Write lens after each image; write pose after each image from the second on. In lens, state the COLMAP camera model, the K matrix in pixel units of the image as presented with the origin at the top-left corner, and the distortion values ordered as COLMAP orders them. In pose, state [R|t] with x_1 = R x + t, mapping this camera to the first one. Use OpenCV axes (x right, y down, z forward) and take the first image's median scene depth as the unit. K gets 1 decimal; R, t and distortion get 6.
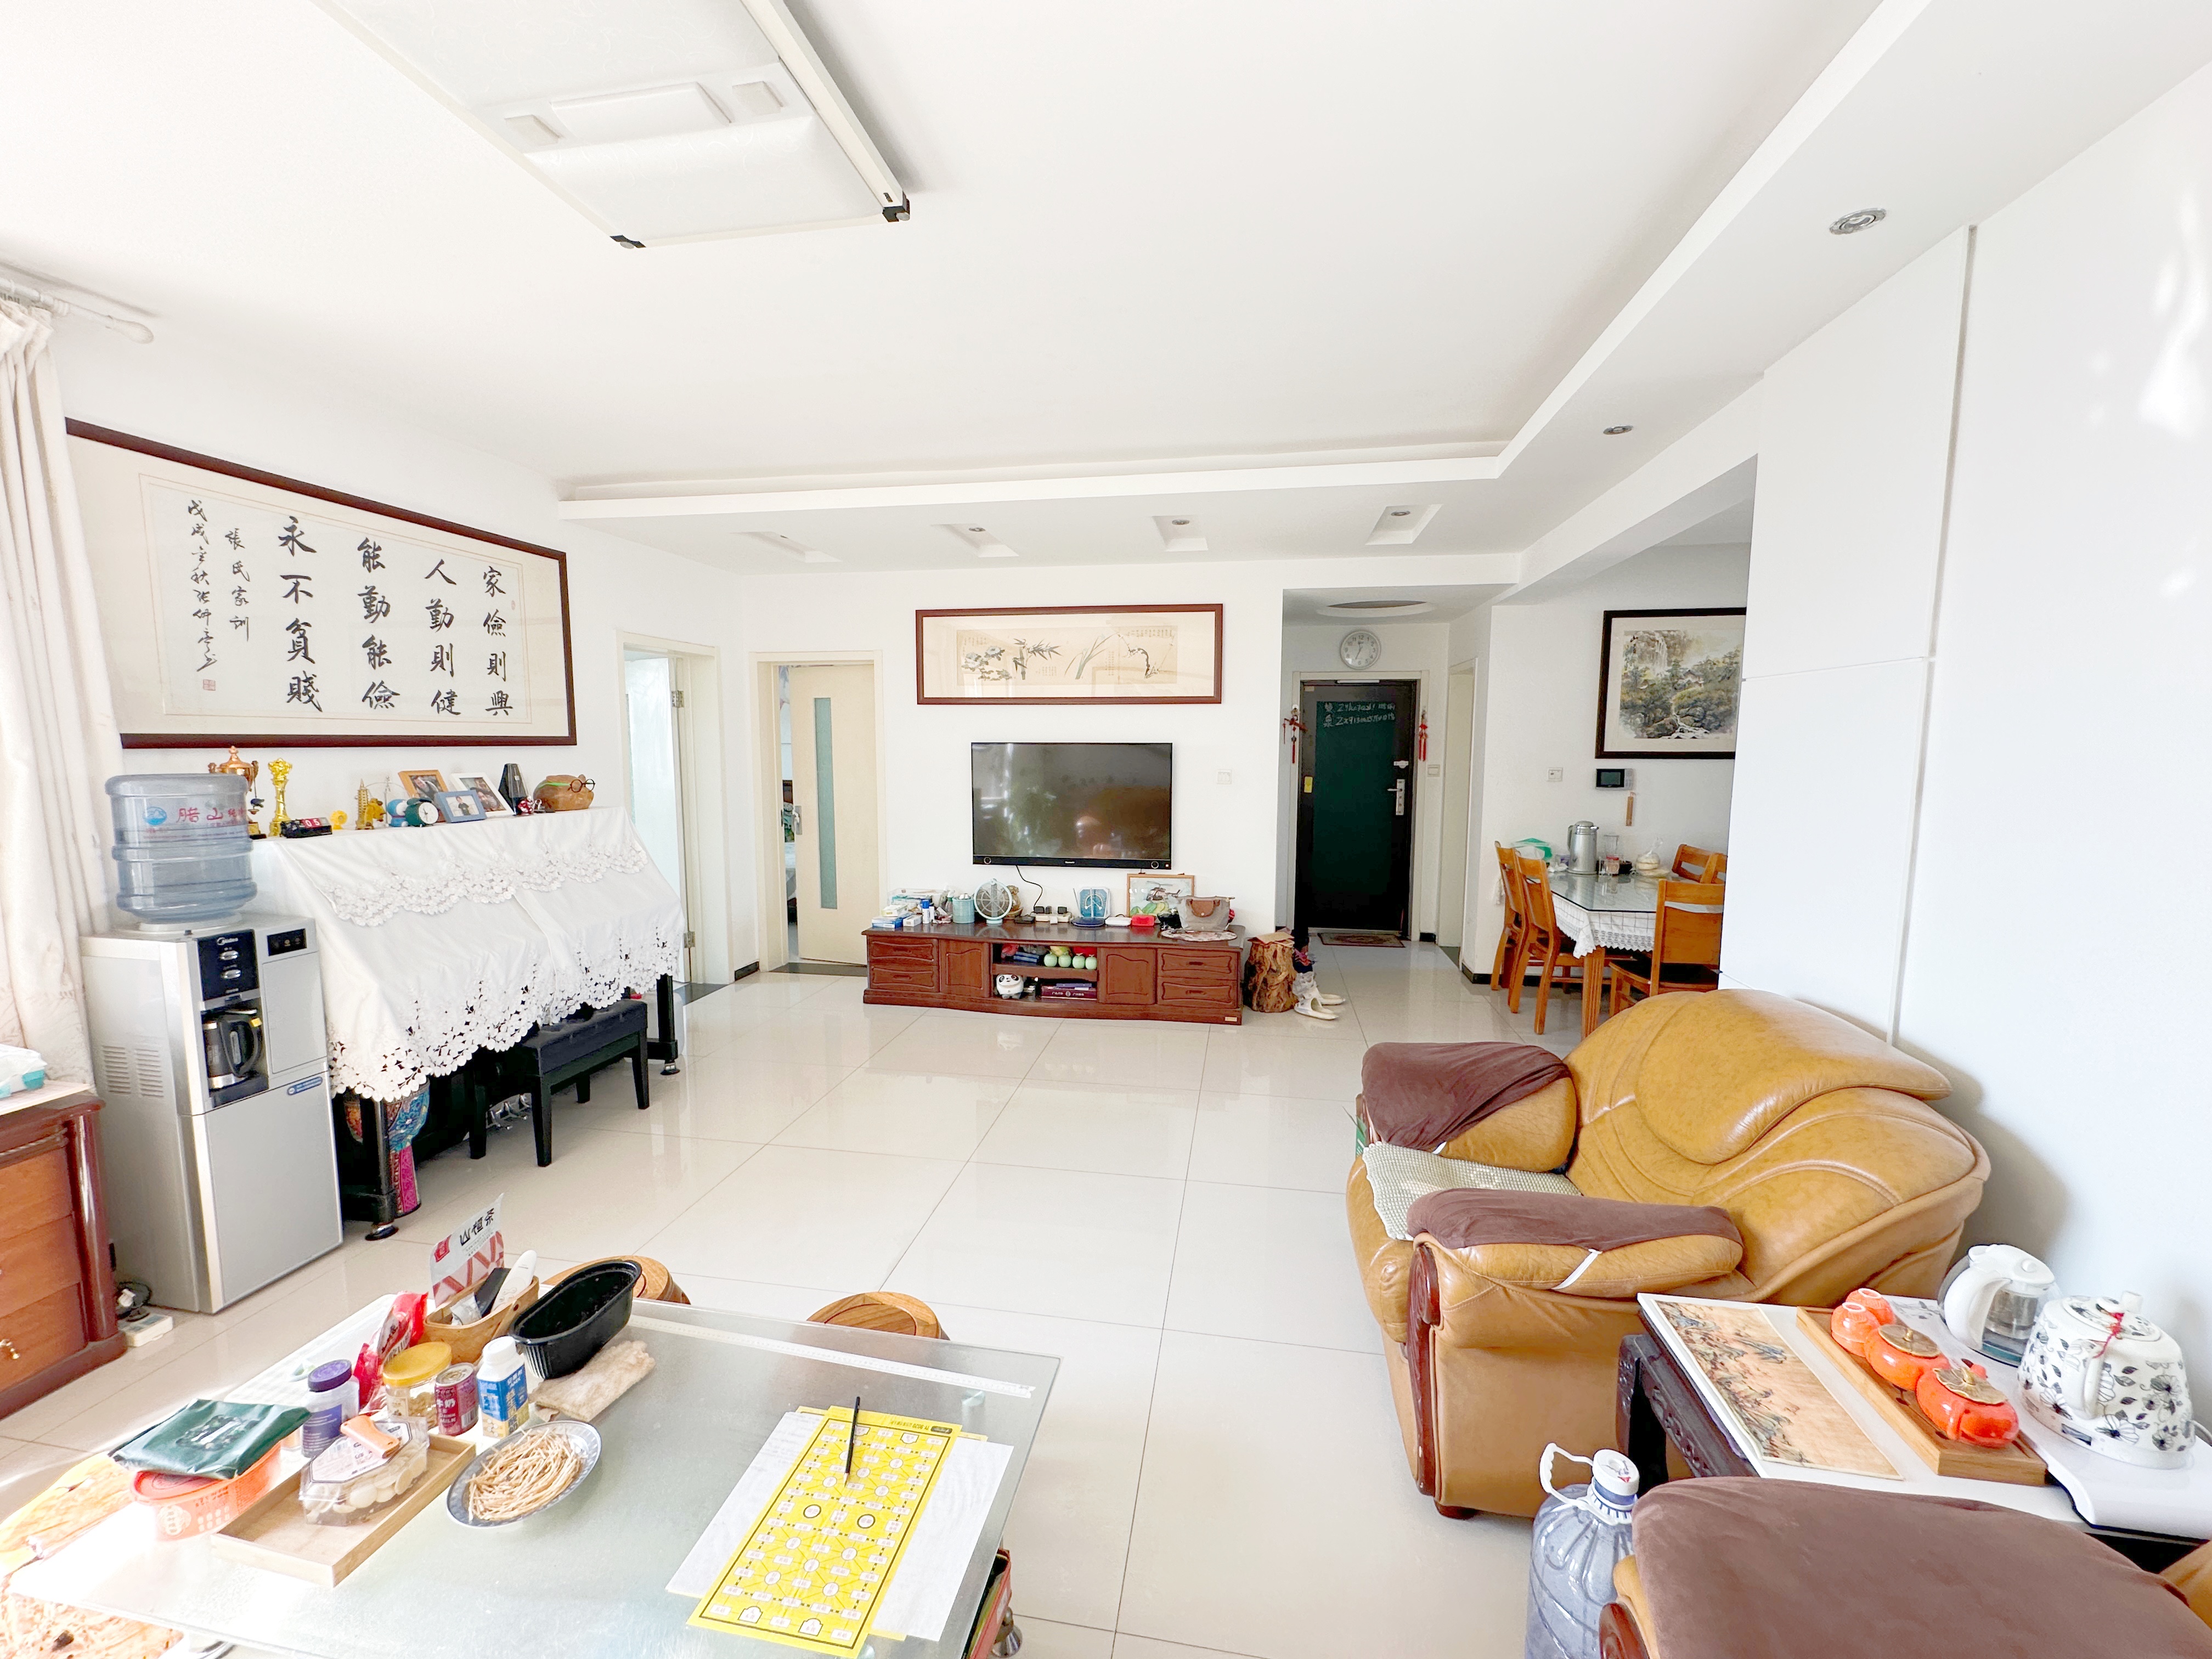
lens RADIAL K [[888.4, 0, 1106.0], [0, 888.4, 829.5], [0, 0, 1]] dist [0.020433, 0.000002]
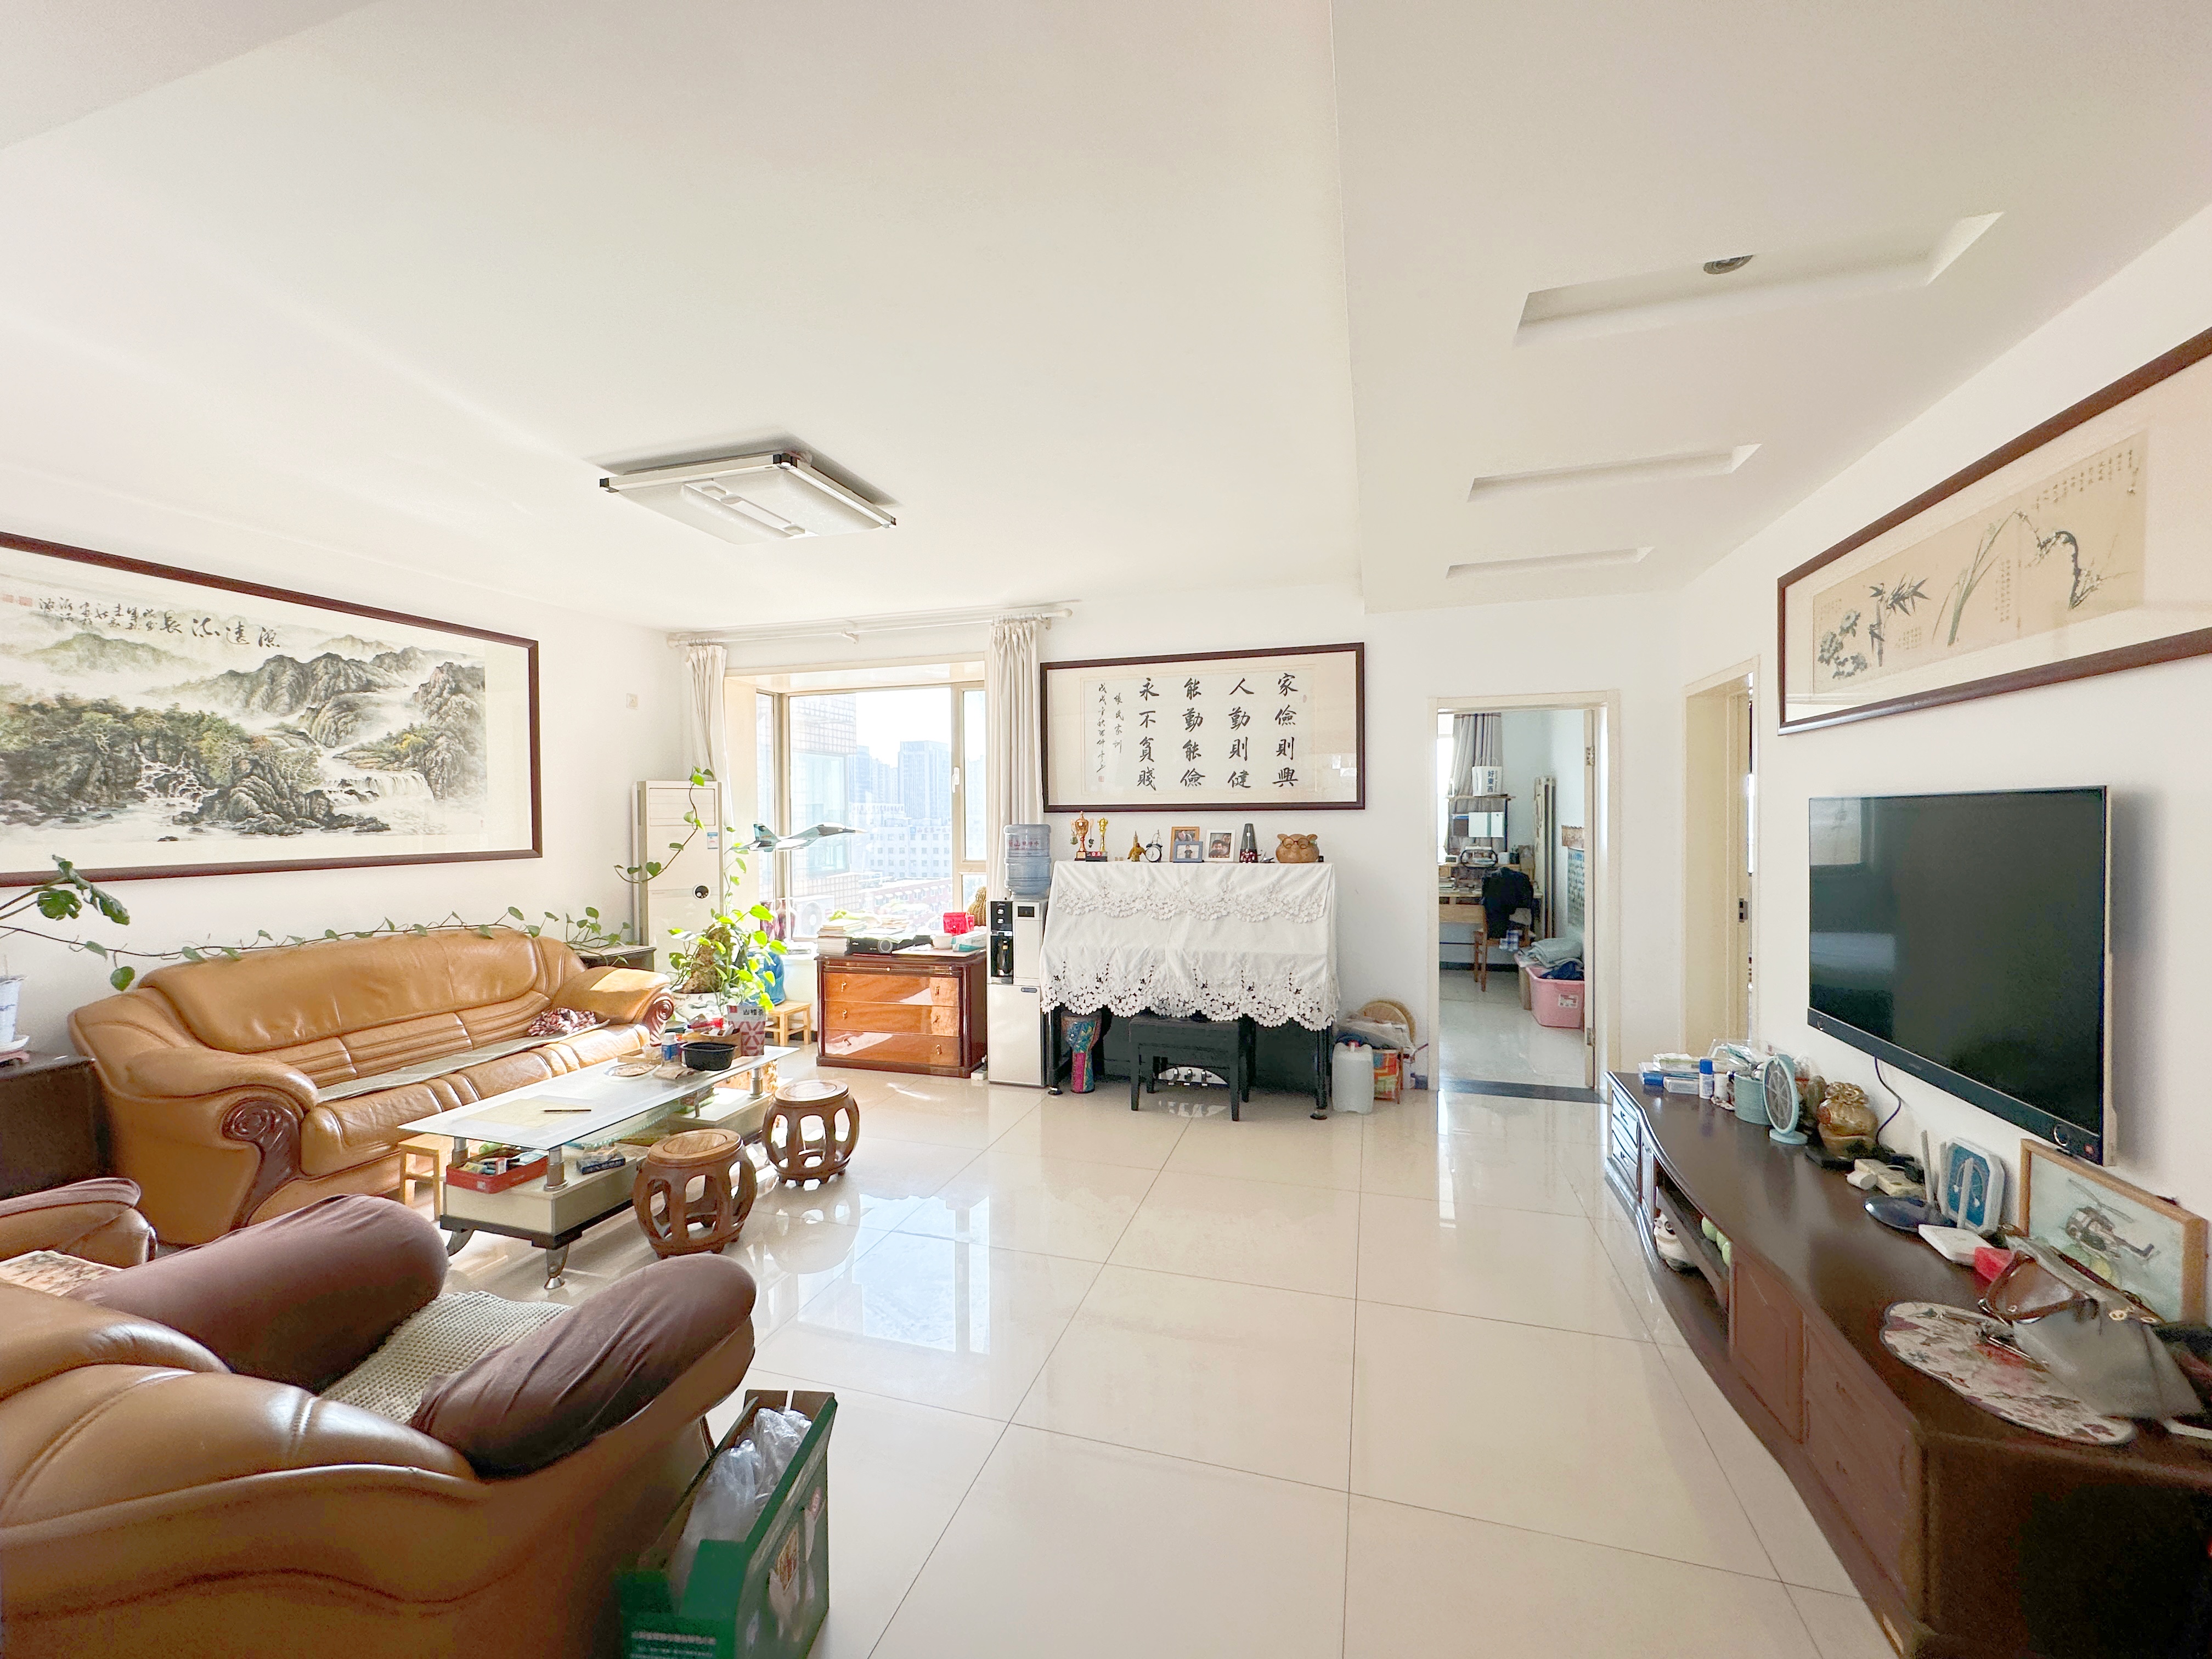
lens RADIAL K [[888.4, 0, 1106.0], [0, 888.4, 829.5], [0, 0, 1]] dist [0.020433, 0.000002]
pose [[-0.123299, 0.012684, -0.992288, 0.720989], [-0.093013, 0.995369, 0.024281, -0.084882], [0.988001, 0.095289, -0.121548, 1.053498]]
